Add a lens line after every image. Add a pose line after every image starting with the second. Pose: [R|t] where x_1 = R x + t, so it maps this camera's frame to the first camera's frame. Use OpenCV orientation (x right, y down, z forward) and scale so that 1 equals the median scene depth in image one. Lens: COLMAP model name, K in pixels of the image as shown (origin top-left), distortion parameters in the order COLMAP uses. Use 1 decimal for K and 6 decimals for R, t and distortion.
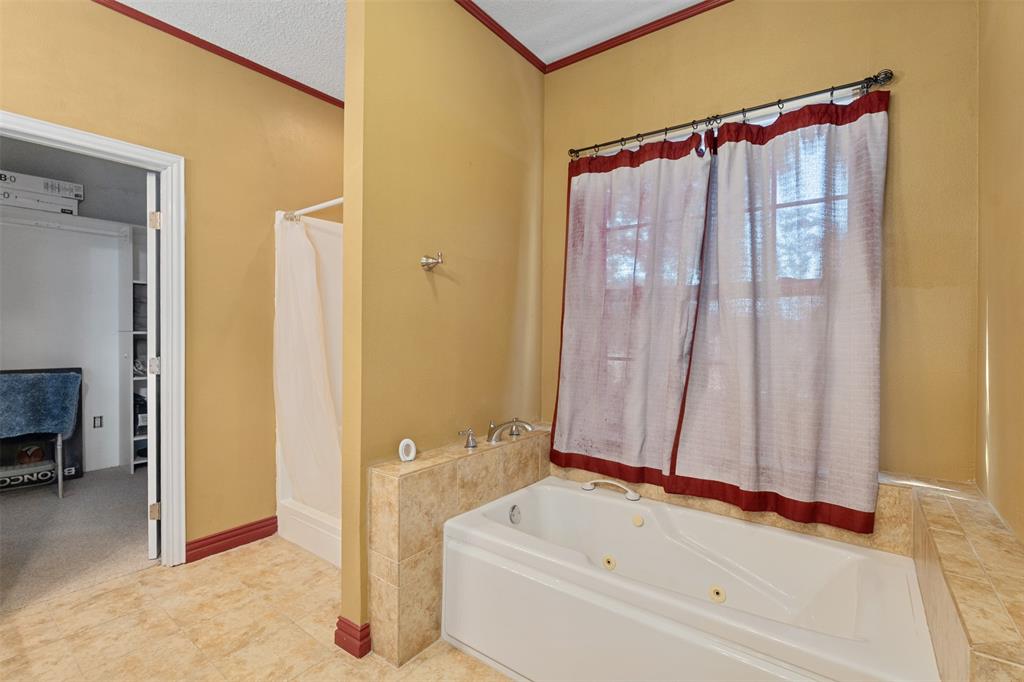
lens RADIAL K [[458.8, 0, 510.4], [0, 458.8, 338.2], [0, 0, 1]] dist [-0.010084, 0.001132]
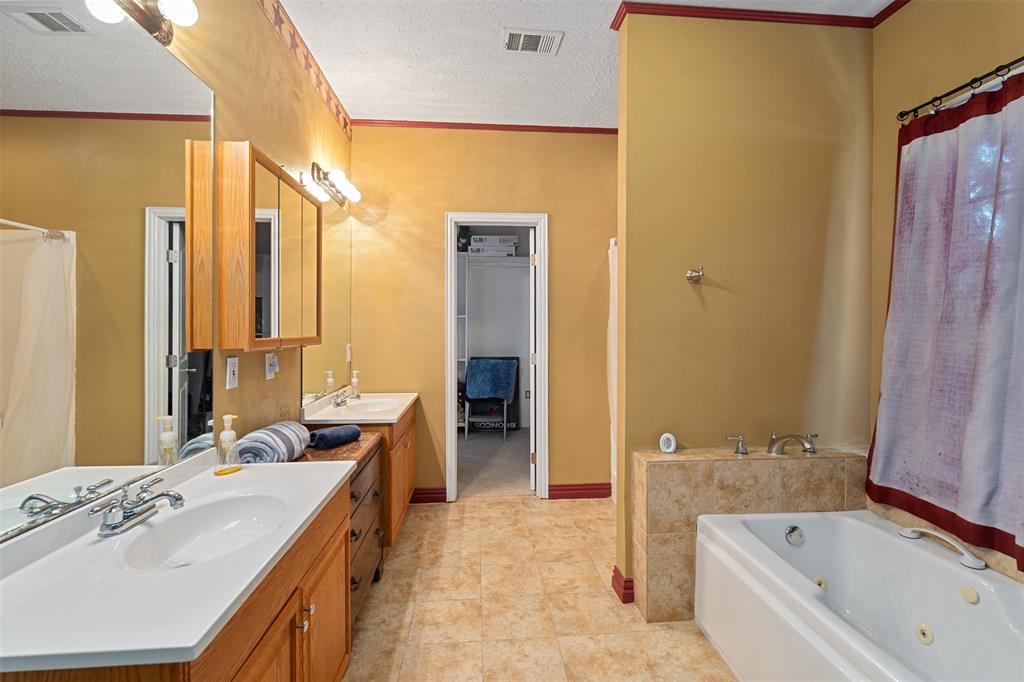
lens RADIAL K [[458.8, 0, 519.6], [0, 458.8, 335.0], [0, 0, 1]] dist [-0.010084, 0.001132]
pose [[0.678377, 0.005008, -0.734697, 0.295010], [-0.004898, 0.999985, 0.002293, -0.021371], [0.734698, 0.002043, 0.678391, -0.037875]]
